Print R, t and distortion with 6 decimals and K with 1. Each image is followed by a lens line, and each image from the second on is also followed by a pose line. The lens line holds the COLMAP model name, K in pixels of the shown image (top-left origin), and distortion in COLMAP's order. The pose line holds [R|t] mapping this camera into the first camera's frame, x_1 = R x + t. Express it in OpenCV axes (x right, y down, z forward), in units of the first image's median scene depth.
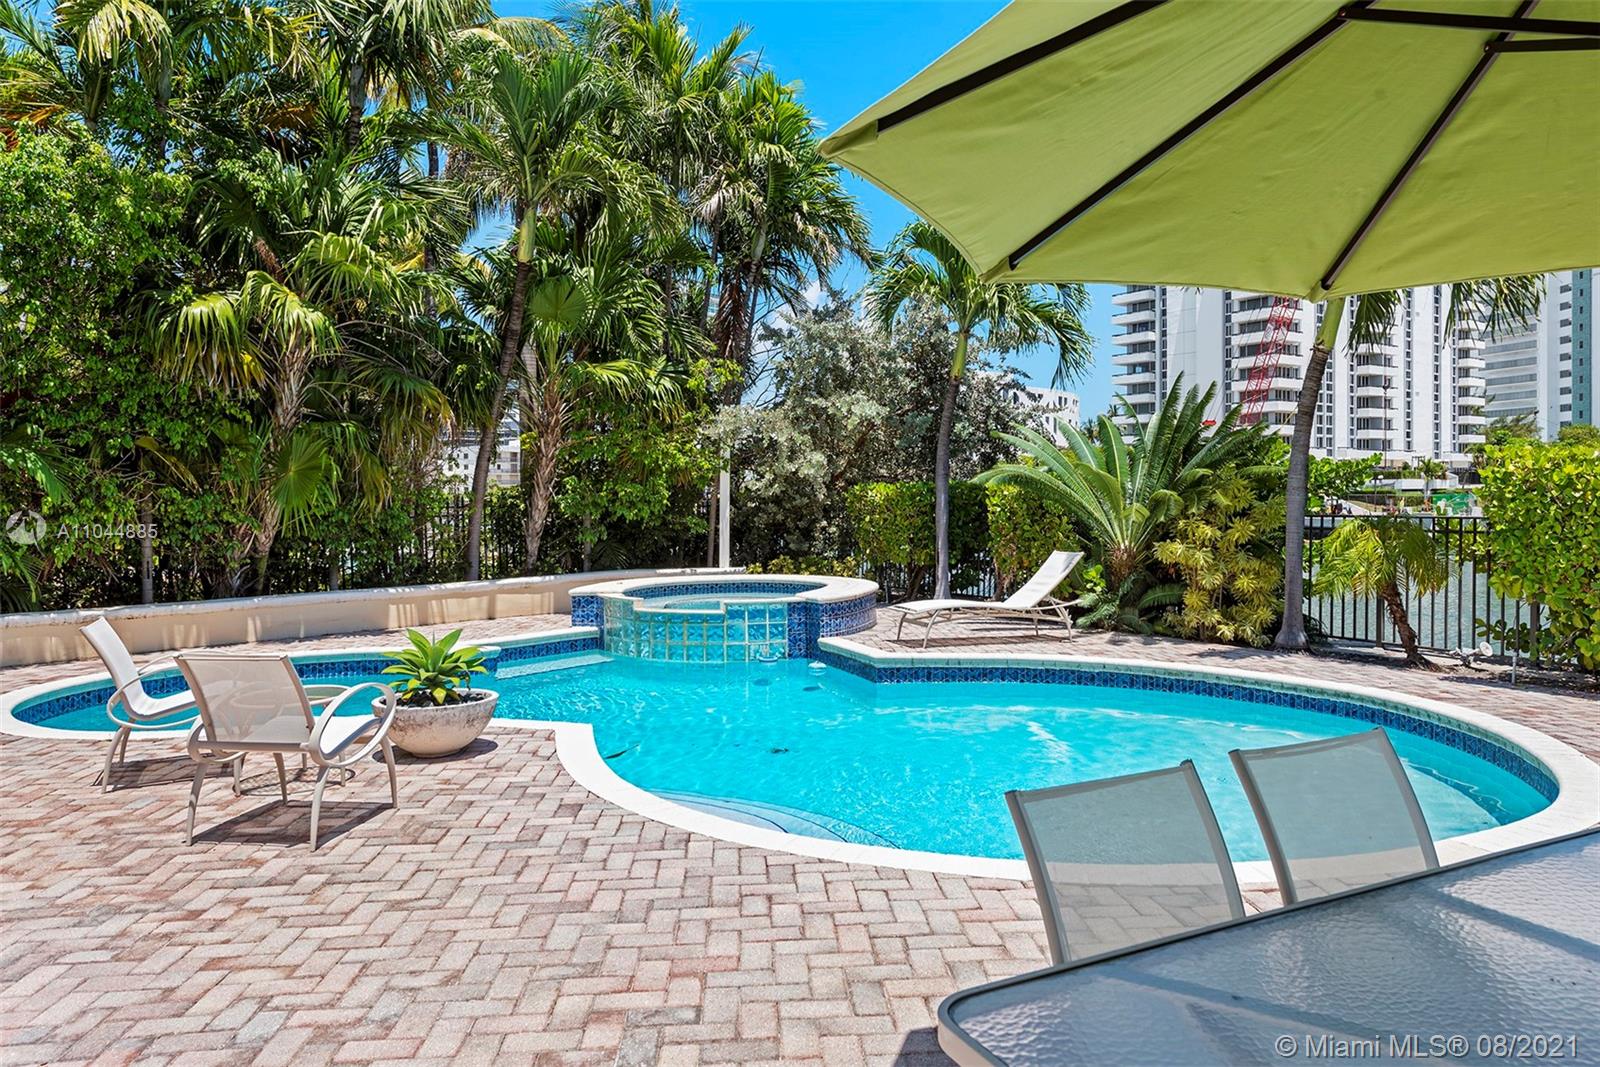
lens RADIAL K [[1106.3, 0, 803.2], [0, 1106.3, 509.1], [0, 0, 1]] dist [0.012147, -0.001467]
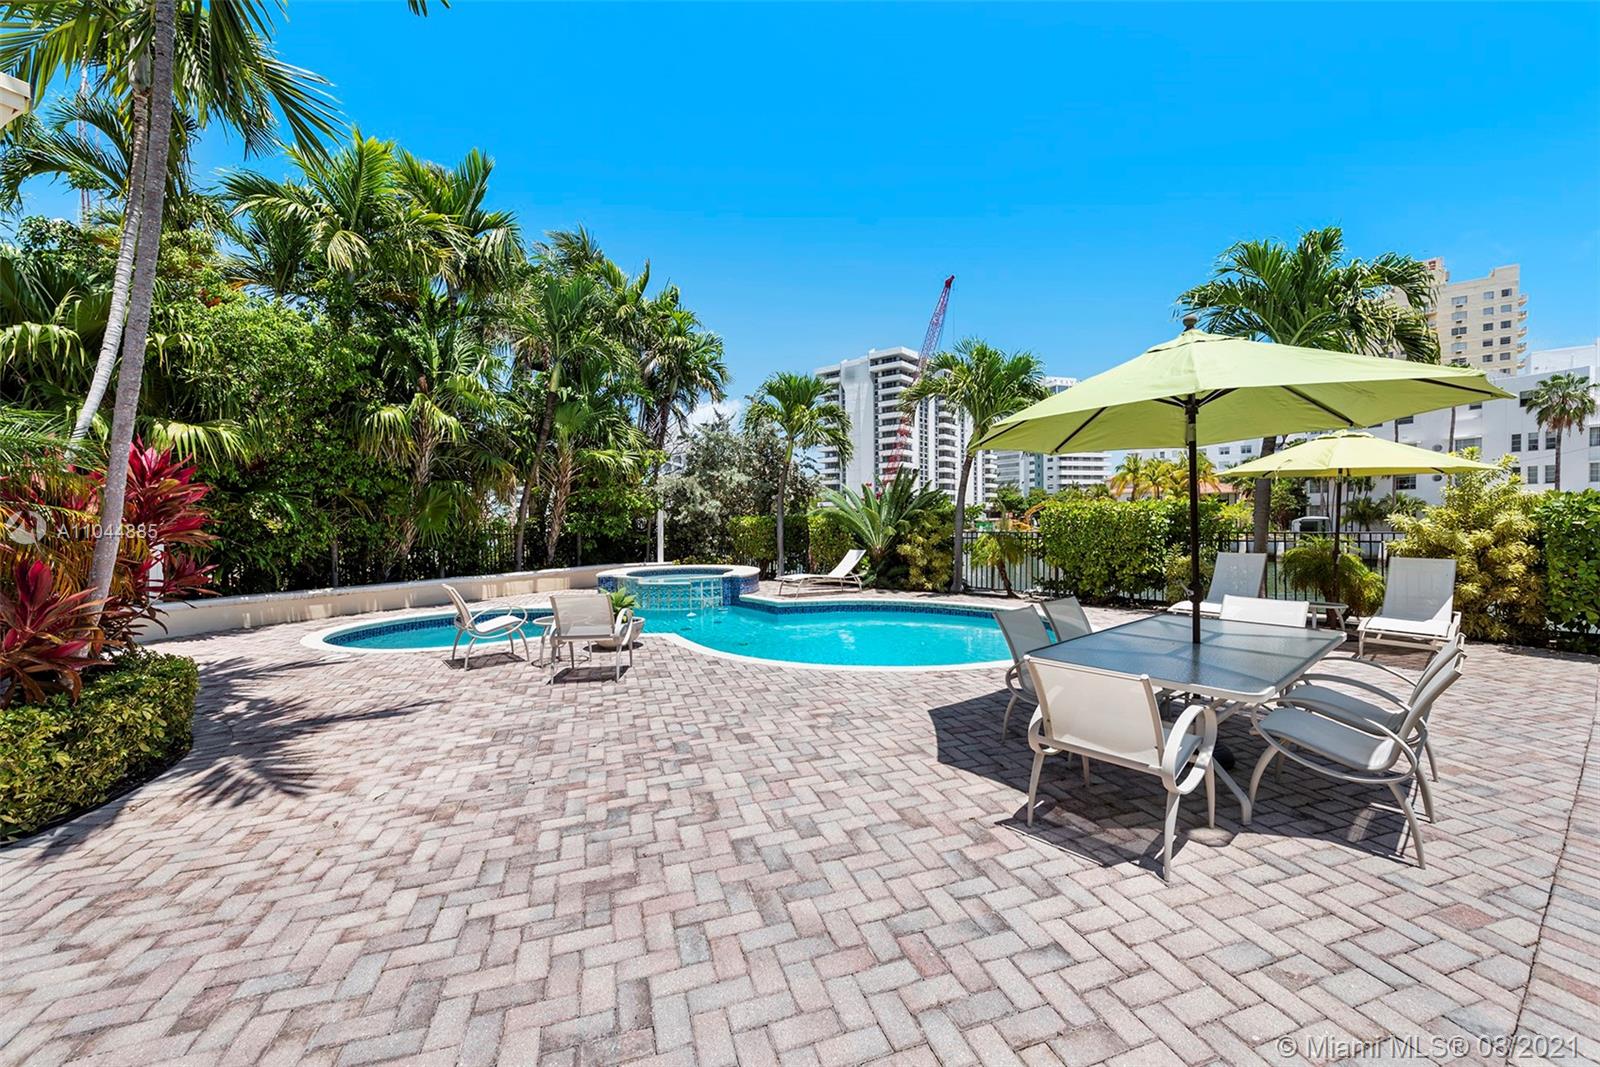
lens RADIAL K [[634.0, 0, 810.6], [0, 634.0, 535.4], [0, 0, 1]] dist [0.011015, -0.000940]
pose [[0.964365, -0.005315, 0.264522, -0.142116], [0.003660, 0.999971, 0.006750, 0.002484], [-0.264550, -0.005542, 0.964356, -0.108912]]
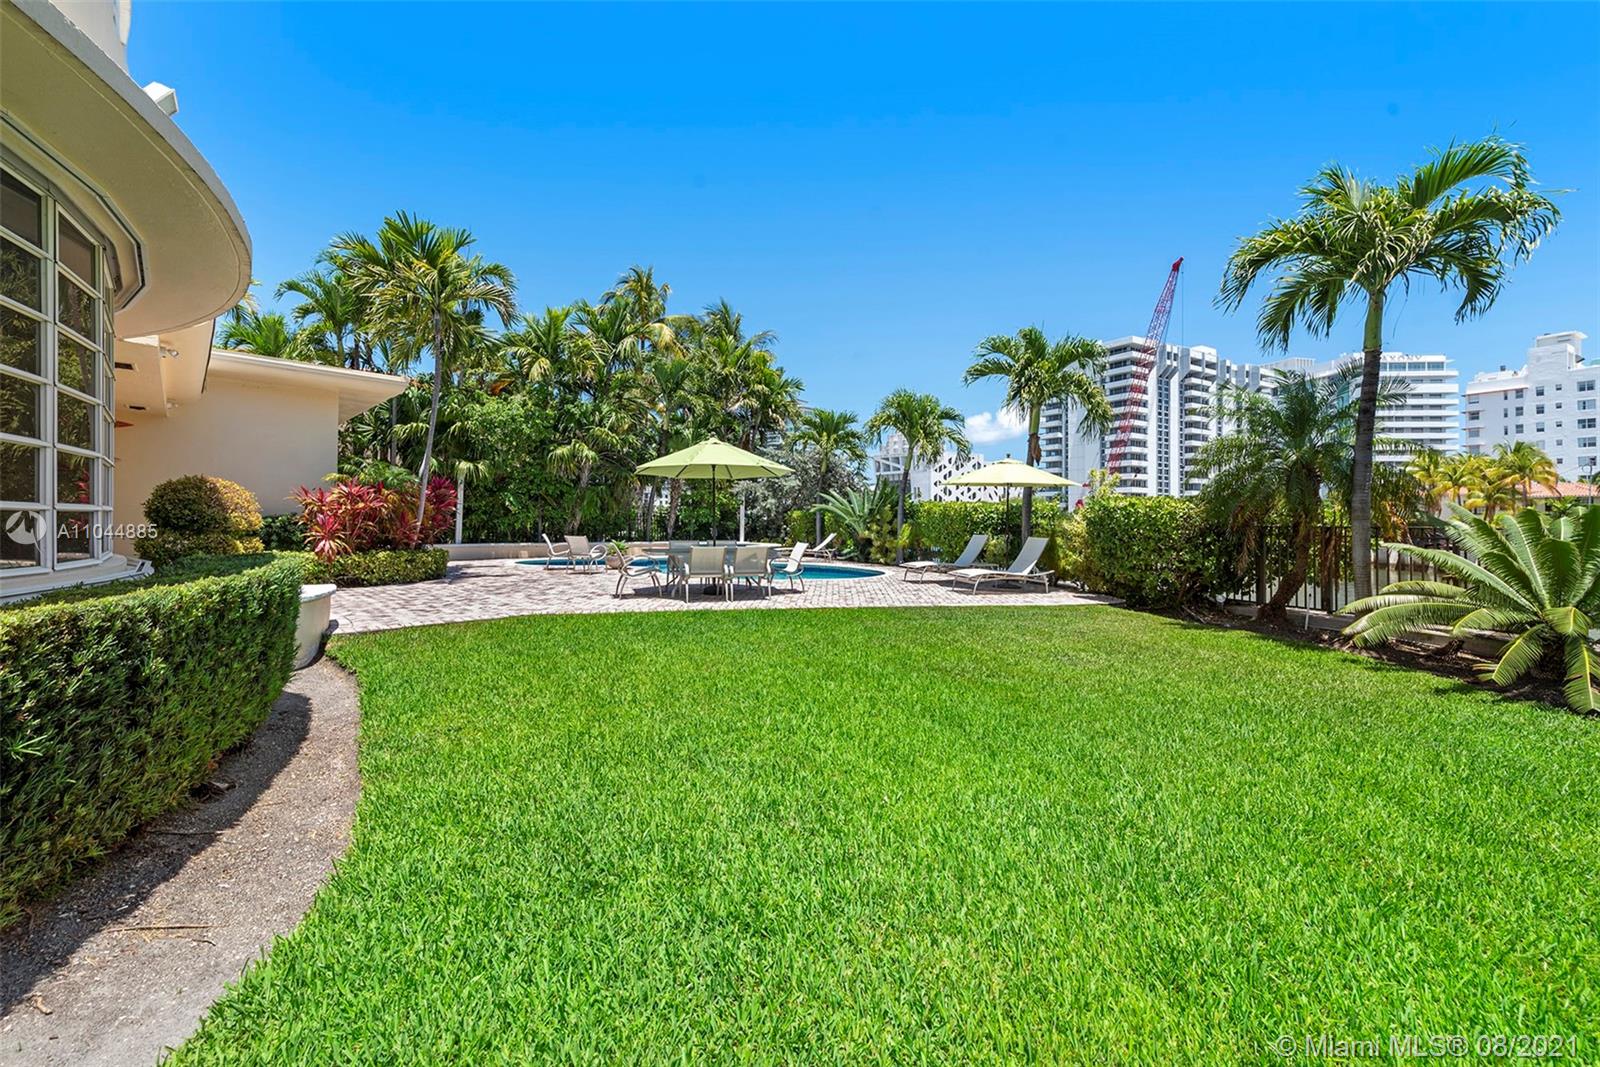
lens RADIAL K [[634.0, 0, 816.9], [0, 634.0, 535.9], [0, 0, 1]] dist [0.011015, -0.000940]
pose [[0.995942, 0.025720, -0.086247, 0.317286], [-0.024729, 0.999616, 0.012531, 0.021192], [0.086536, -0.010348, 0.996195, -0.665896]]
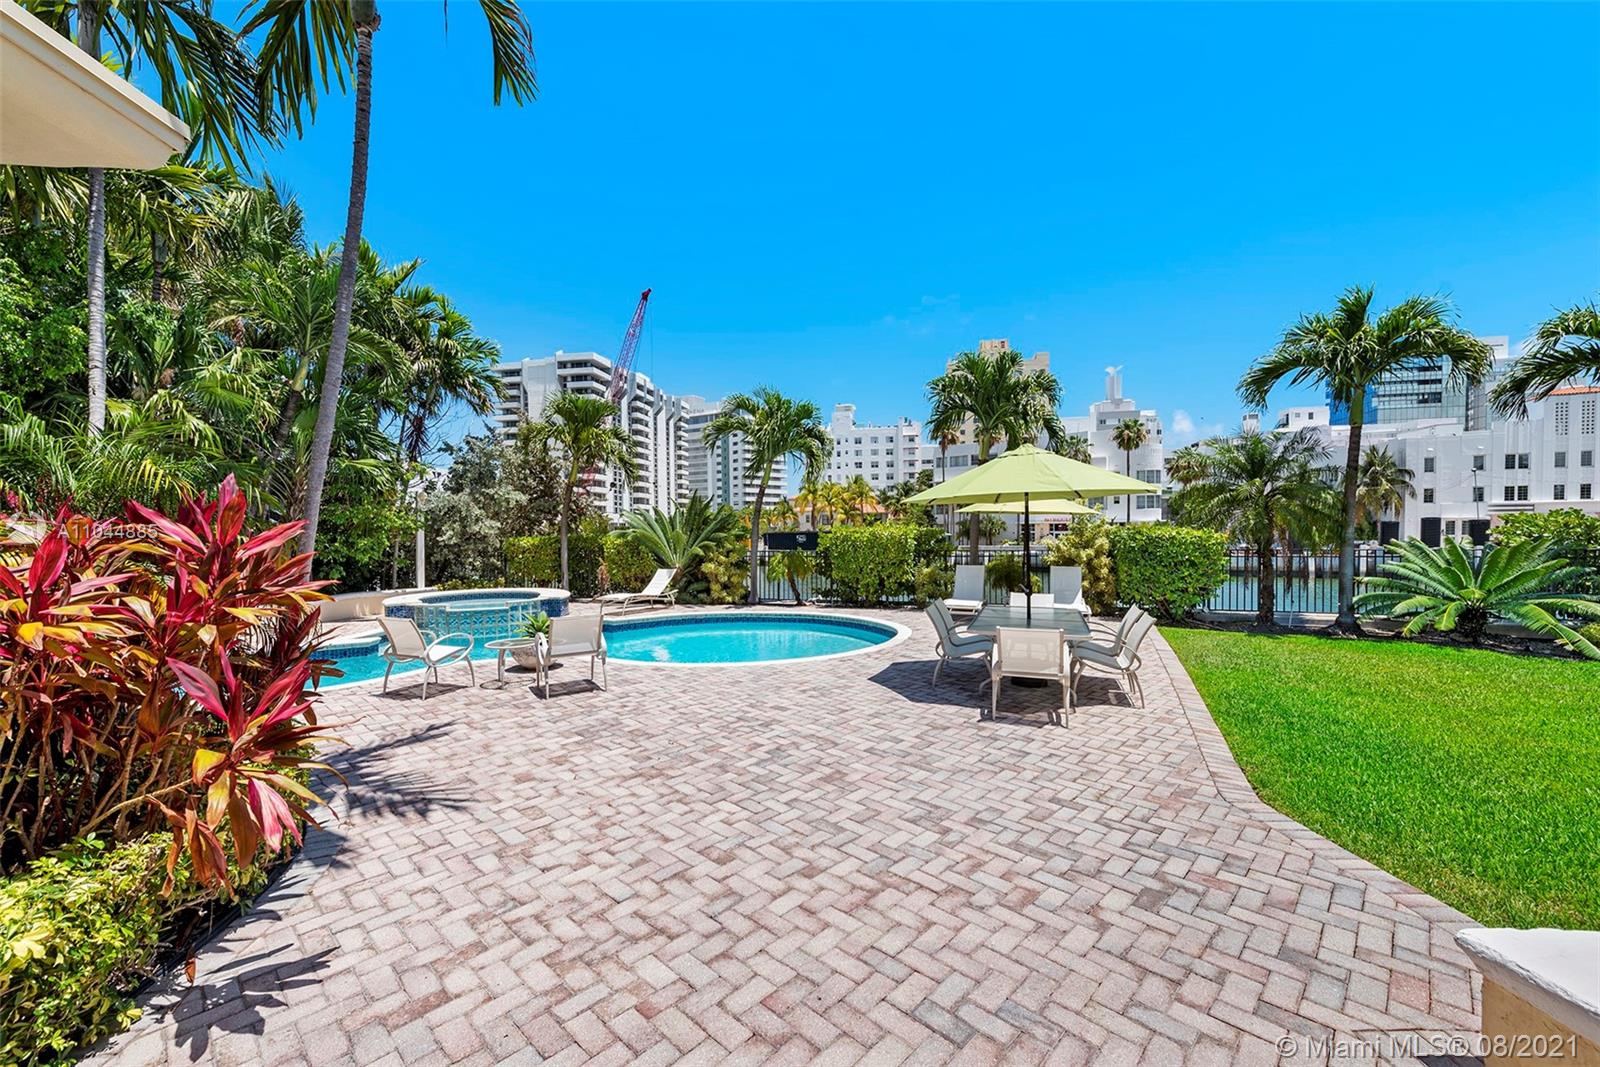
lens RADIAL K [[634.0, 0, 809.2], [0, 634.0, 574.1], [0, 0, 1]] dist [0.011015, -0.000940]
pose [[0.734060, -0.041297, 0.677828, -0.381294], [0.011094, 0.998745, 0.048835, -0.010269], [-0.678994, -0.028328, 0.733597, -0.133663]]
